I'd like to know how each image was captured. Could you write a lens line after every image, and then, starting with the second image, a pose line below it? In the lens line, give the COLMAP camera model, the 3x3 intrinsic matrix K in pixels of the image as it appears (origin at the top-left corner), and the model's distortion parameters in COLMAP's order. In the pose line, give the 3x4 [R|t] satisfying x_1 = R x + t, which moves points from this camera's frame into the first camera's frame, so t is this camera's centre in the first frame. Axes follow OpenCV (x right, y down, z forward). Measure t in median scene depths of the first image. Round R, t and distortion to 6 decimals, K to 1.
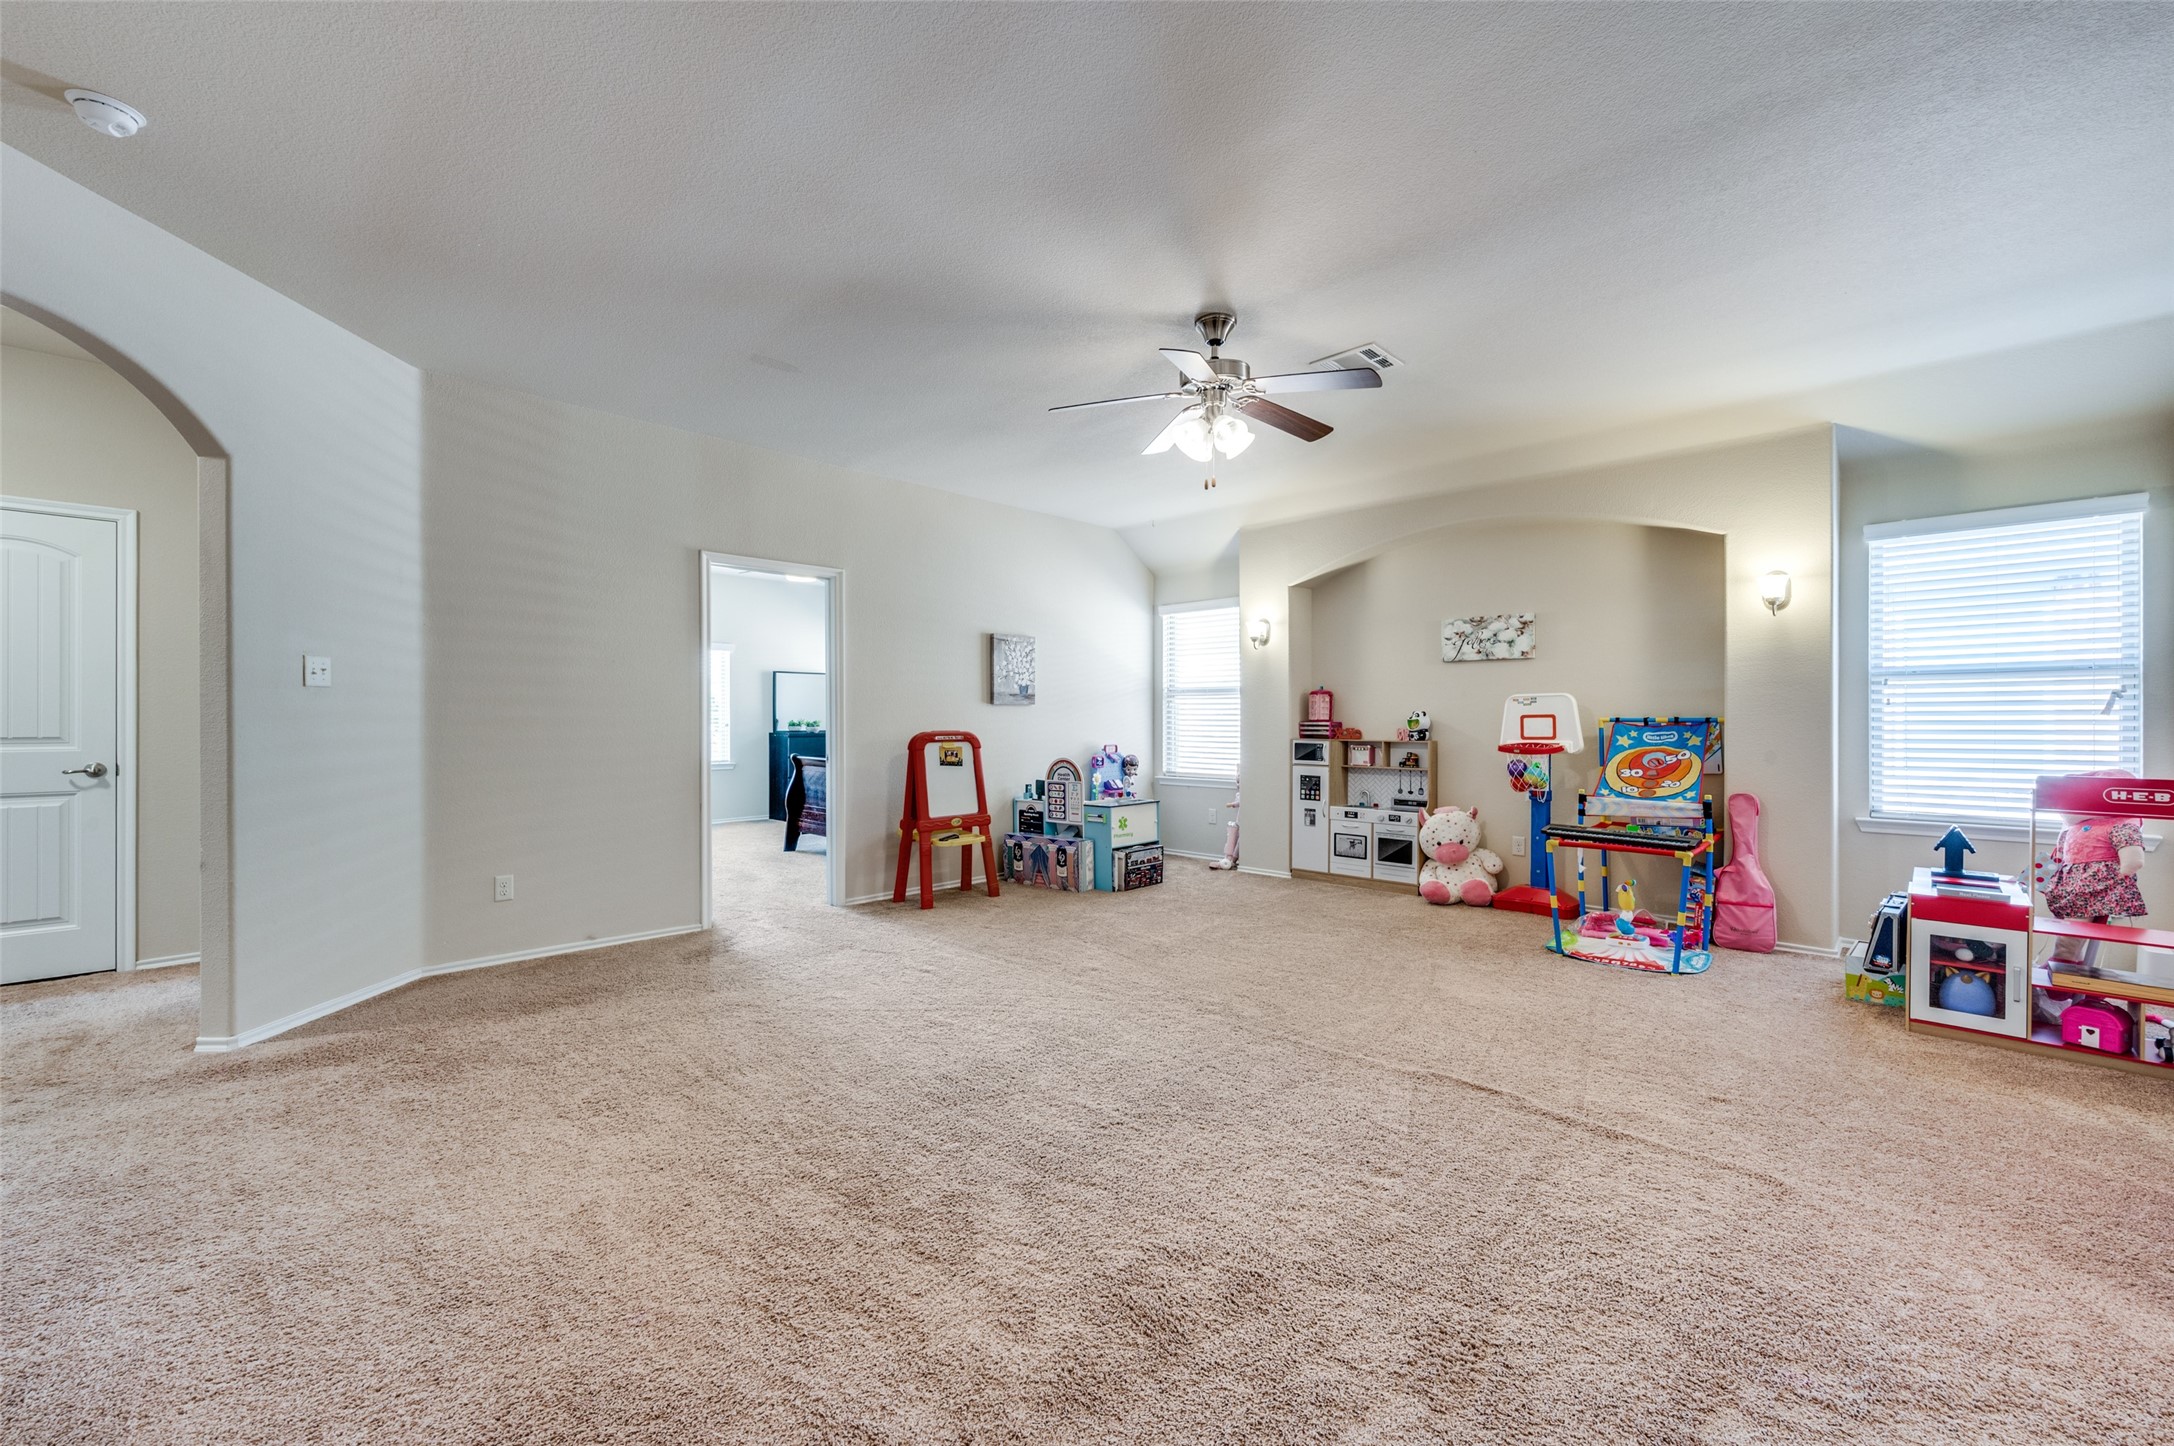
lens RADIAL K [[881.9, 0, 1094.5], [0, 881.9, 728.9], [0, 0, 1]] dist [0.003373, -0.001287]
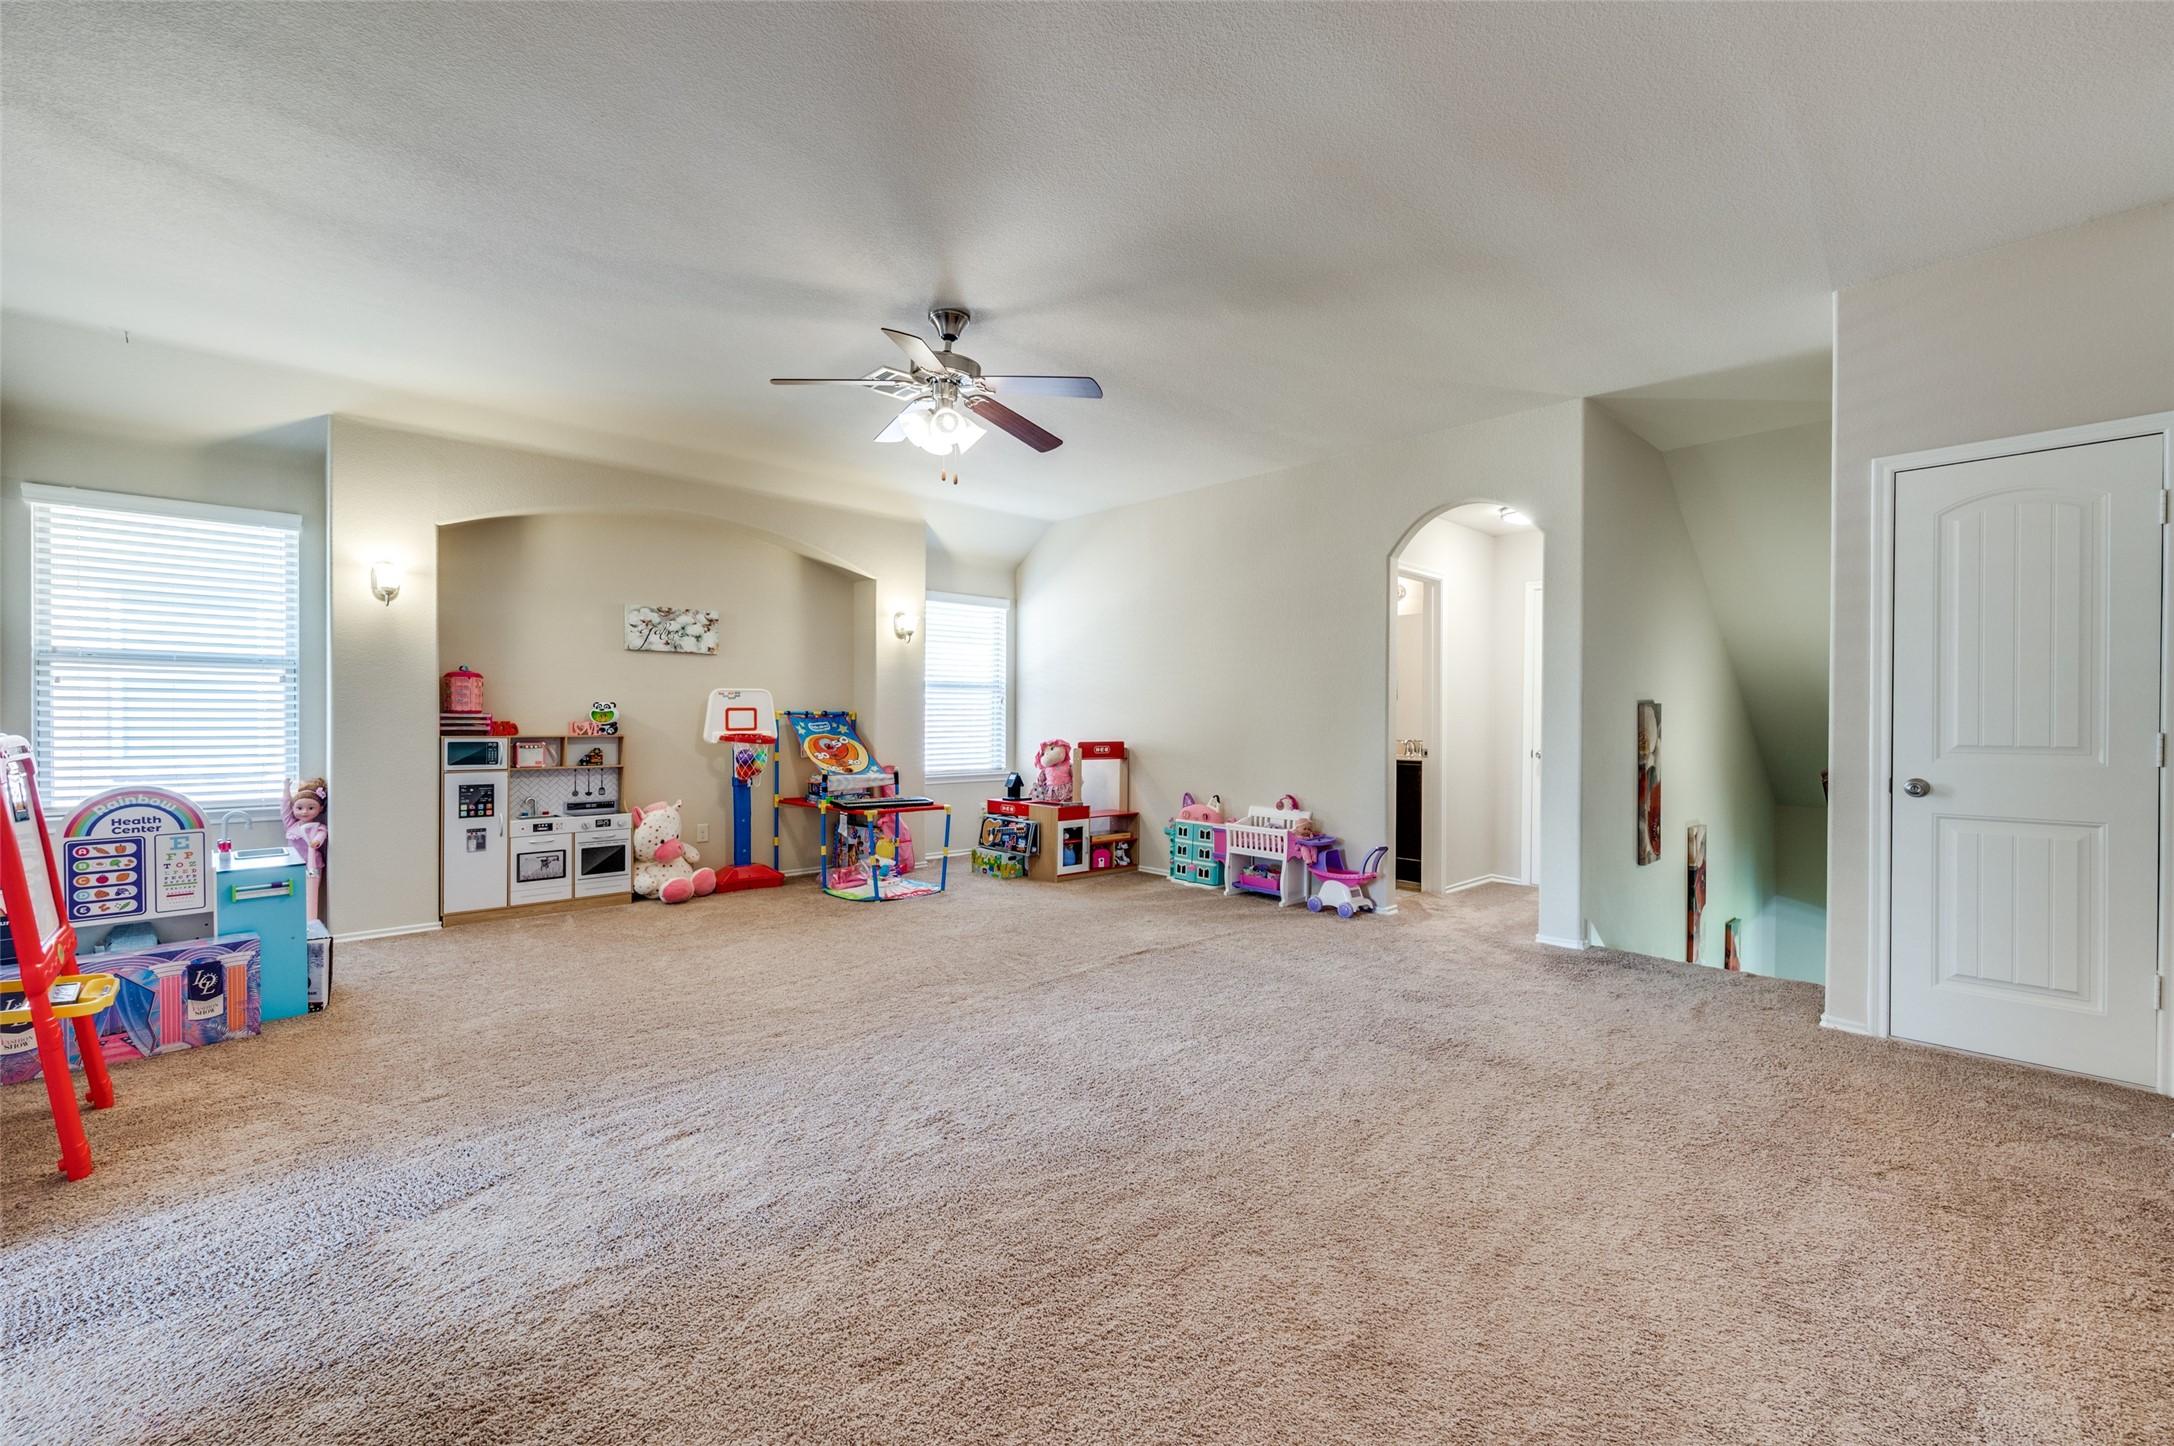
lens RADIAL K [[881.9, 0, 1091.4], [0, 881.9, 720.2], [0, 0, 1]] dist [0.003373, -0.001287]
pose [[0.051192, -0.005811, 0.998672, -0.515448], [0.003438, 0.999978, 0.005642, -0.004901], [-0.998683, 0.003145, 0.051211, 0.465950]]
